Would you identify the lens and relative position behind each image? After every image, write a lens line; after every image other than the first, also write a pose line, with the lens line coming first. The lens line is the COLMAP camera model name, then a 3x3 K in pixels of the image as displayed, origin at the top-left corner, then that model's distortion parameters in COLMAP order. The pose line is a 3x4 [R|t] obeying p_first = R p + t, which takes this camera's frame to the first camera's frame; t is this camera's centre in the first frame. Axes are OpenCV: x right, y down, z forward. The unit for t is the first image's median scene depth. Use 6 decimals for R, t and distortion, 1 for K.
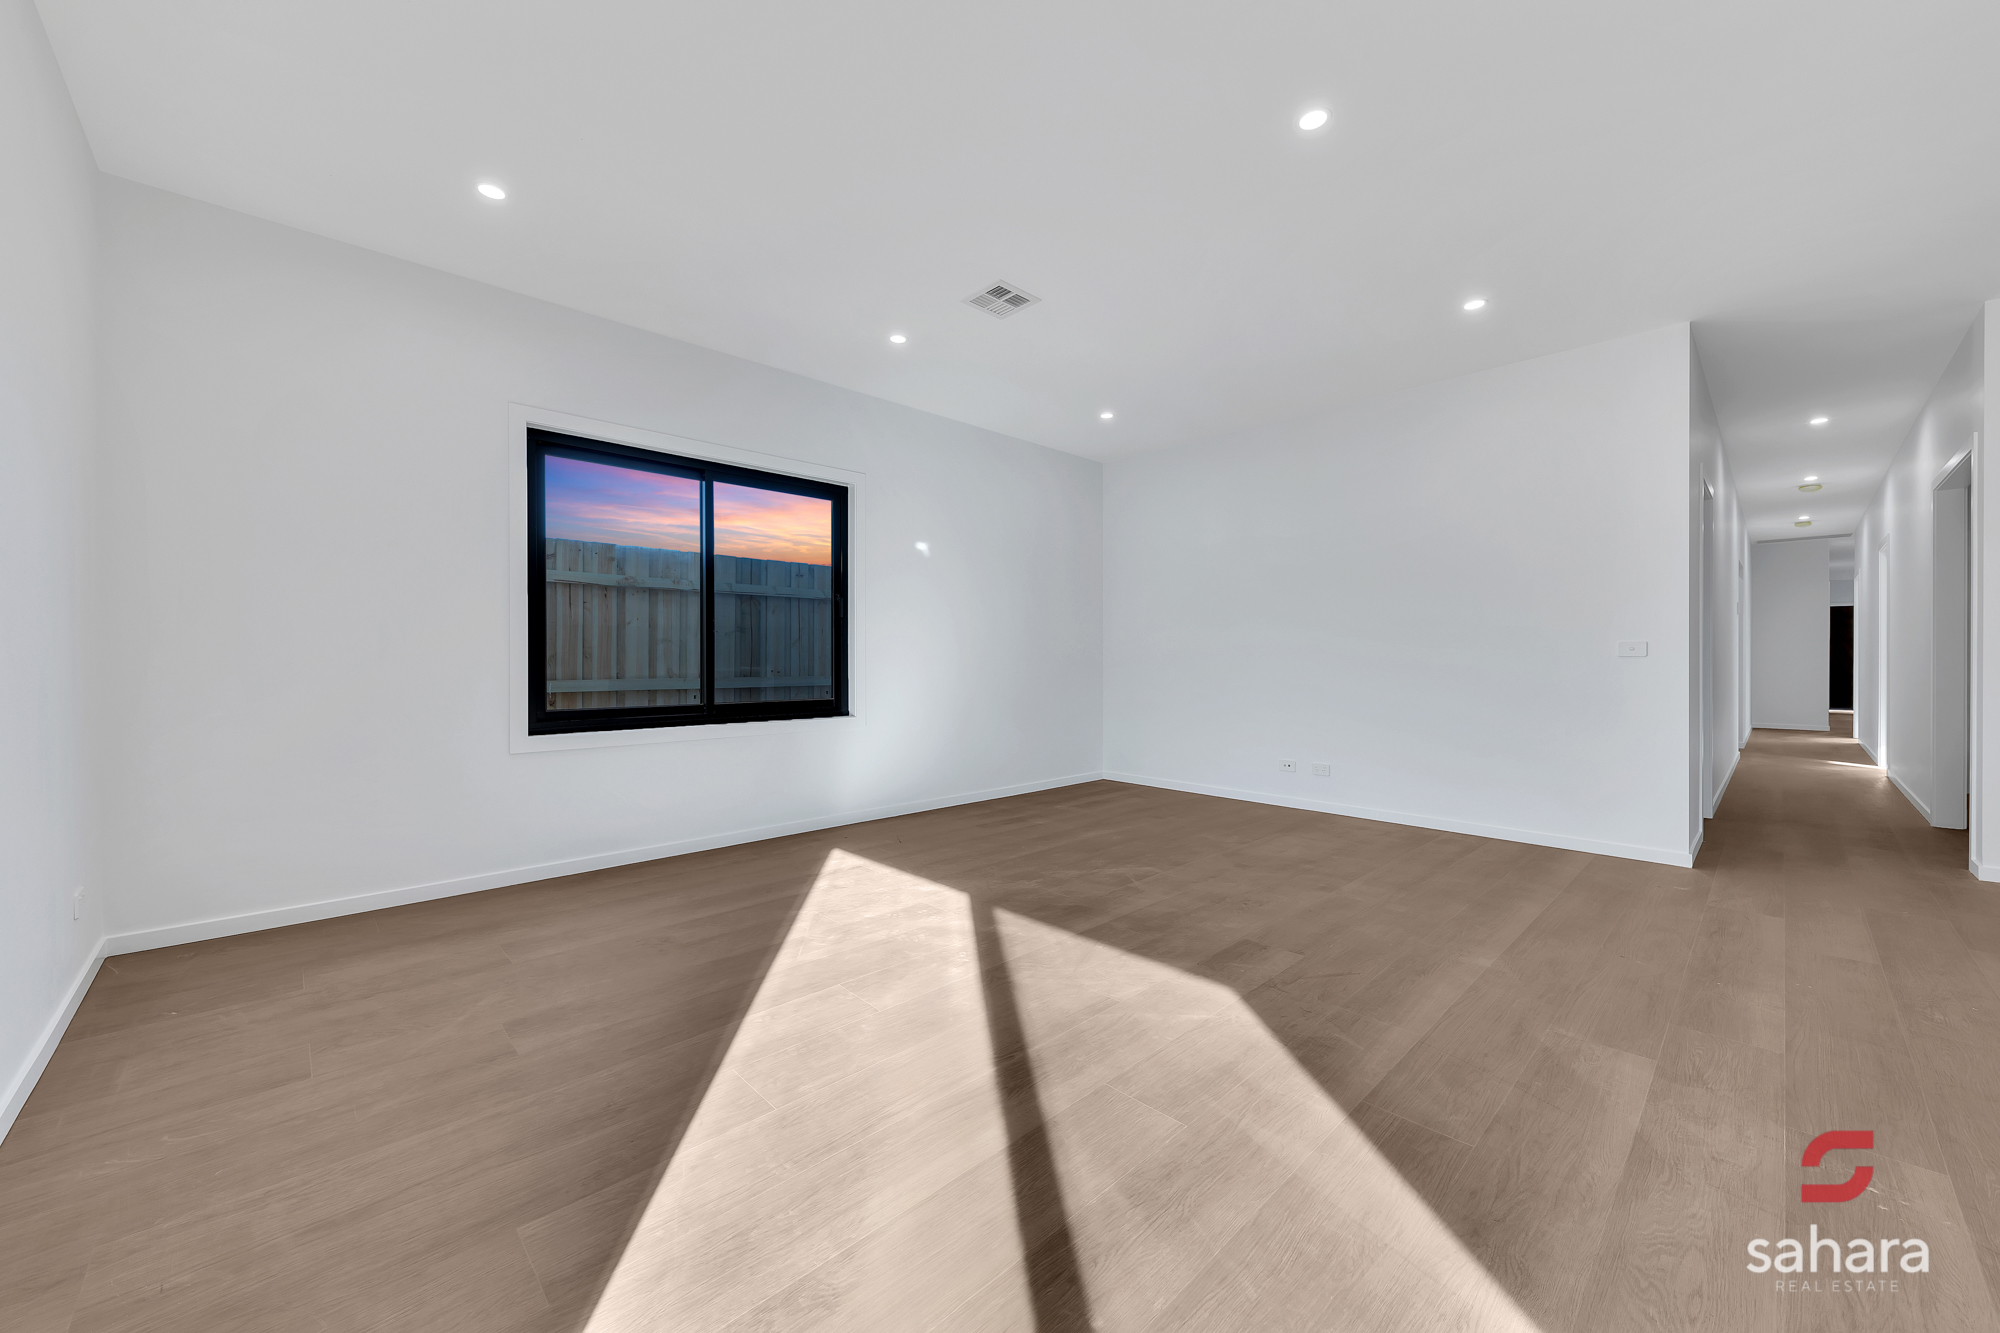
lens RADIAL K [[734.5, 0, 1000.0], [0, 734.5, 666.5], [0, 0, 1]] dist [0.009450, -0.000015]
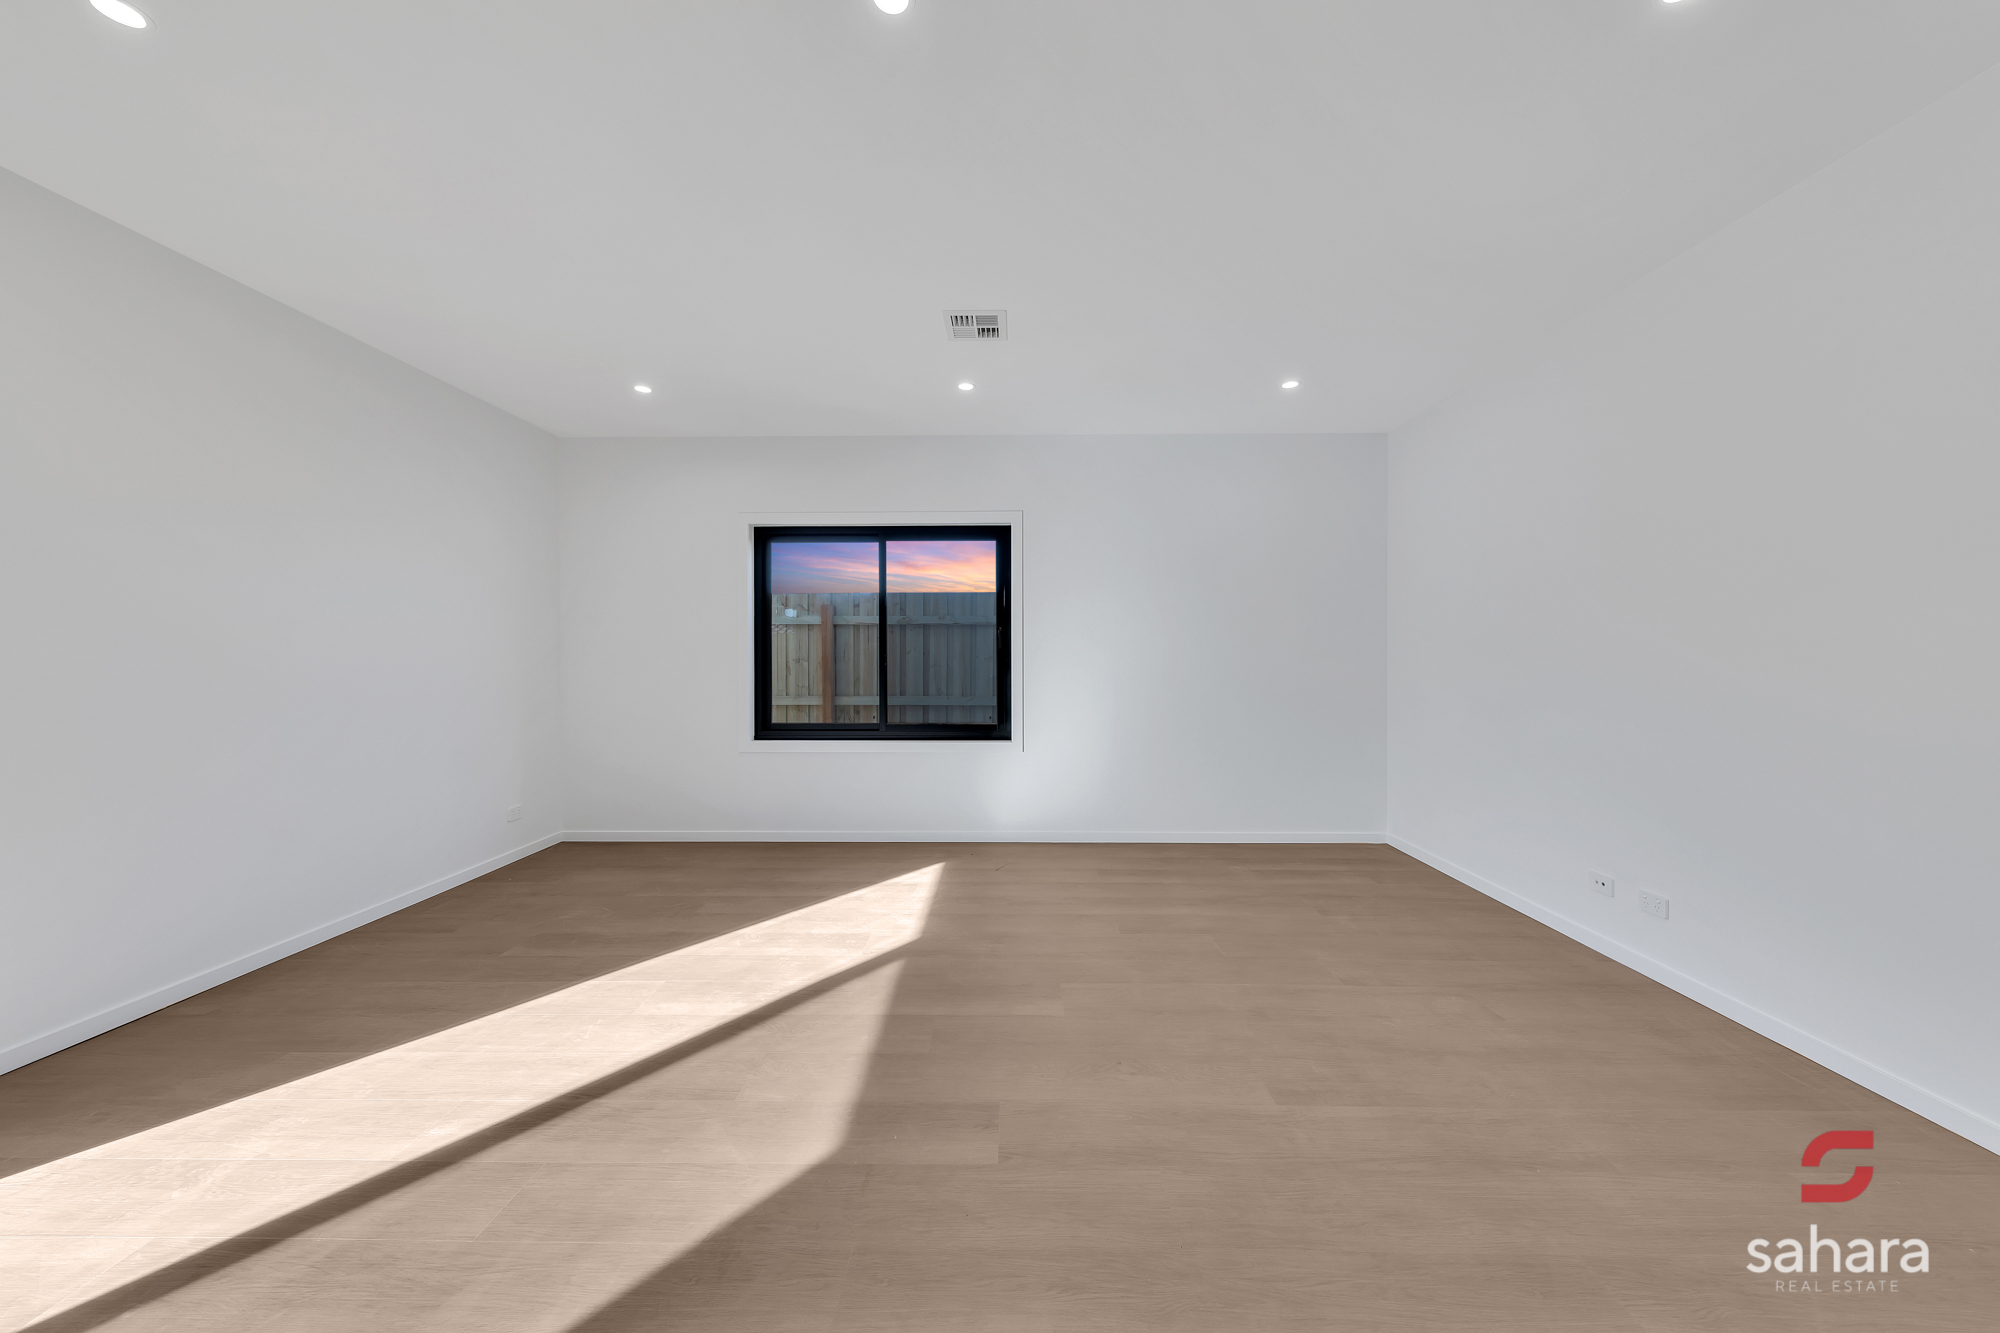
lens RADIAL K [[673.2, 0, 1008.3], [0, 673.2, 665.0], [0, 0, 1]] dist [0.017194, -0.007036]
pose [[0.718031, 0.008611, -0.695958, 0.607265], [-0.006692, 0.999963, 0.005468, -0.060839], [0.695979, 0.000731, 0.718062, 0.378319]]
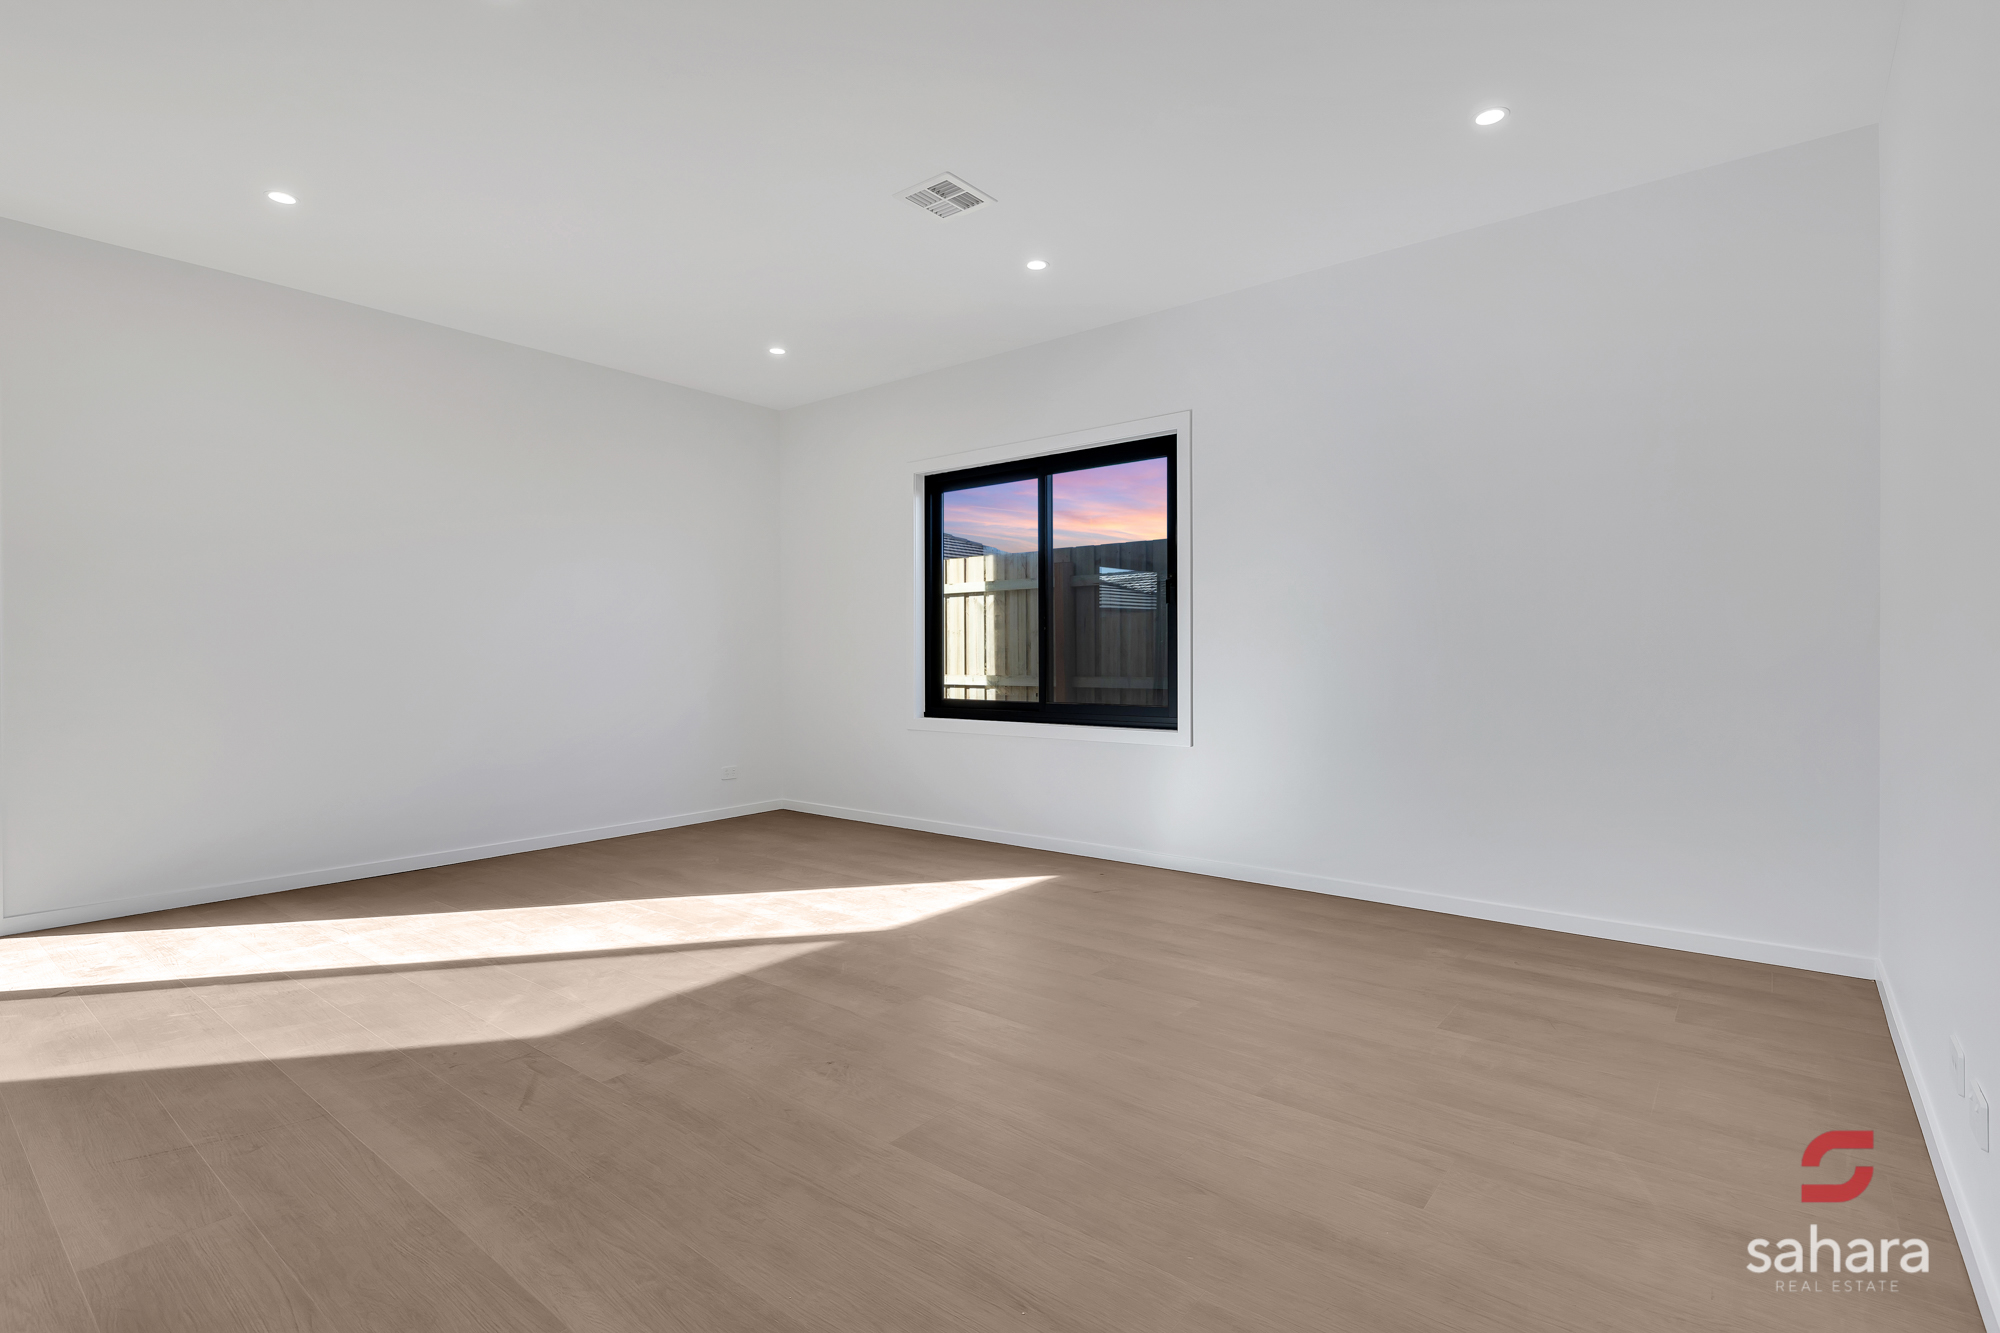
lens RADIAL K [[937.0, 0, 1029.6], [0, 937.0, 672.8], [0, 0, 1]] dist [0.002438, -0.000212]
pose [[0.152845, 0.018613, -0.988075, 0.951926], [-0.006267, 0.999821, 0.017865, -0.012917], [0.988230, 0.003462, 0.152934, 0.887894]]
